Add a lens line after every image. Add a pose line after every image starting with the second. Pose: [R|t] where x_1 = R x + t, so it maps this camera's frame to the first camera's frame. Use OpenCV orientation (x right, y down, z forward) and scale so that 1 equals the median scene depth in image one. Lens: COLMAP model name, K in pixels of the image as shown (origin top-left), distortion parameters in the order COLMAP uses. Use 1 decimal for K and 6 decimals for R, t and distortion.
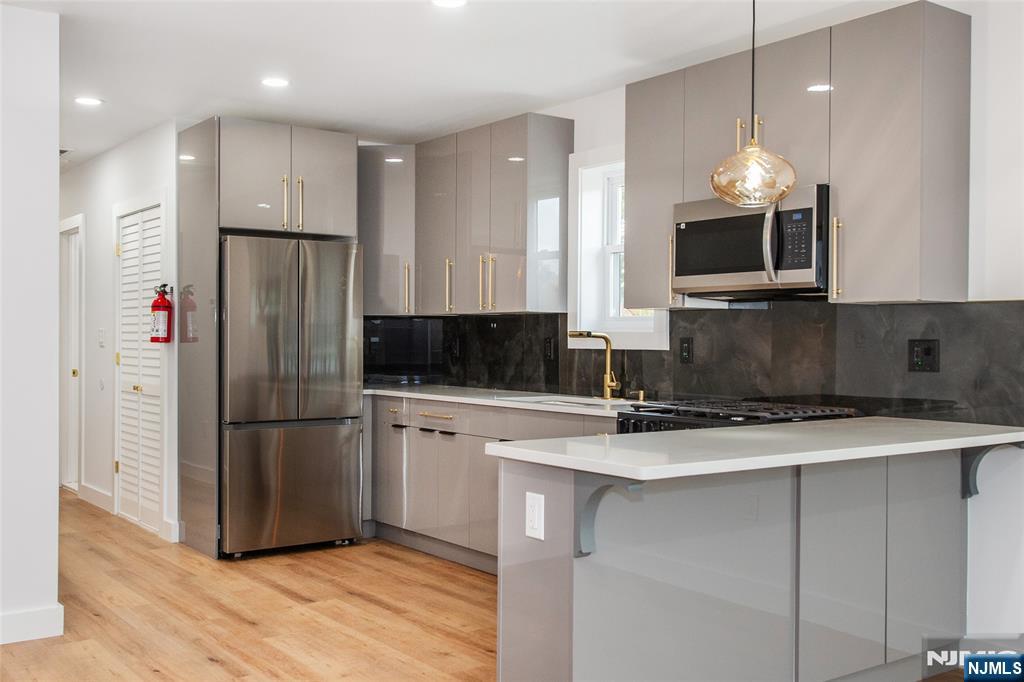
lens RADIAL K [[1032.4, 0, 512.9], [0, 1032.4, 343.8], [0, 0, 1]] dist [-0.060323, 0.000000]
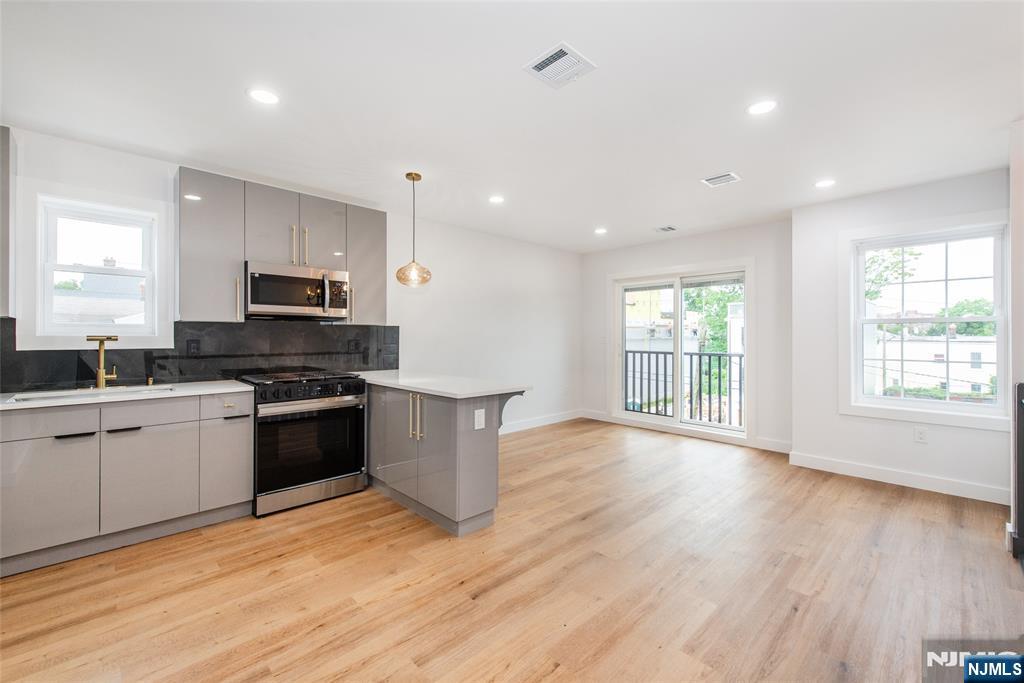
lens RADIAL K [[426.7, 0, 517.1], [0, 426.7, 335.6], [0, 0, 1]] dist [0.010180, -0.002706]
pose [[-0.133502, -0.004165, 0.991040, -0.504713], [0.001777, 0.999989, 0.004442, -0.013406], [-0.991047, 0.002355, -0.133493, 0.560888]]
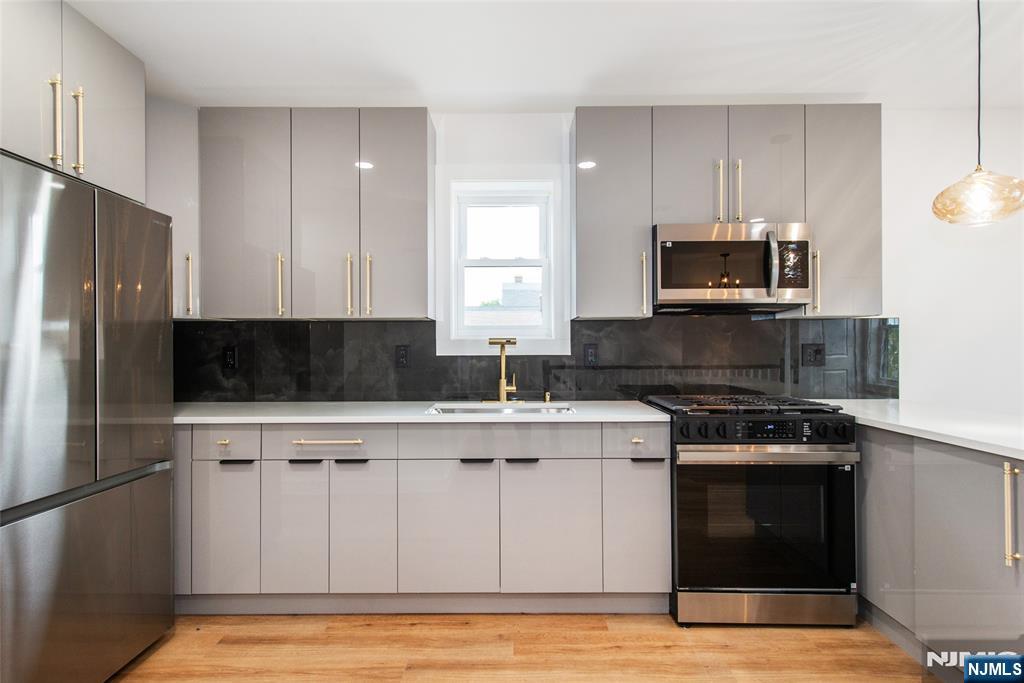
lens RADIAL K [[548.1, 0, 511.4], [0, 548.1, 337.5], [0, 0, 1]] dist [0.005440, -0.000215]
pose [[0.595797, 0.005043, 0.803119, -0.353245], [0.010889, 0.999838, -0.014356, -0.004893], [-0.803061, 0.017298, 0.595645, 0.658672]]
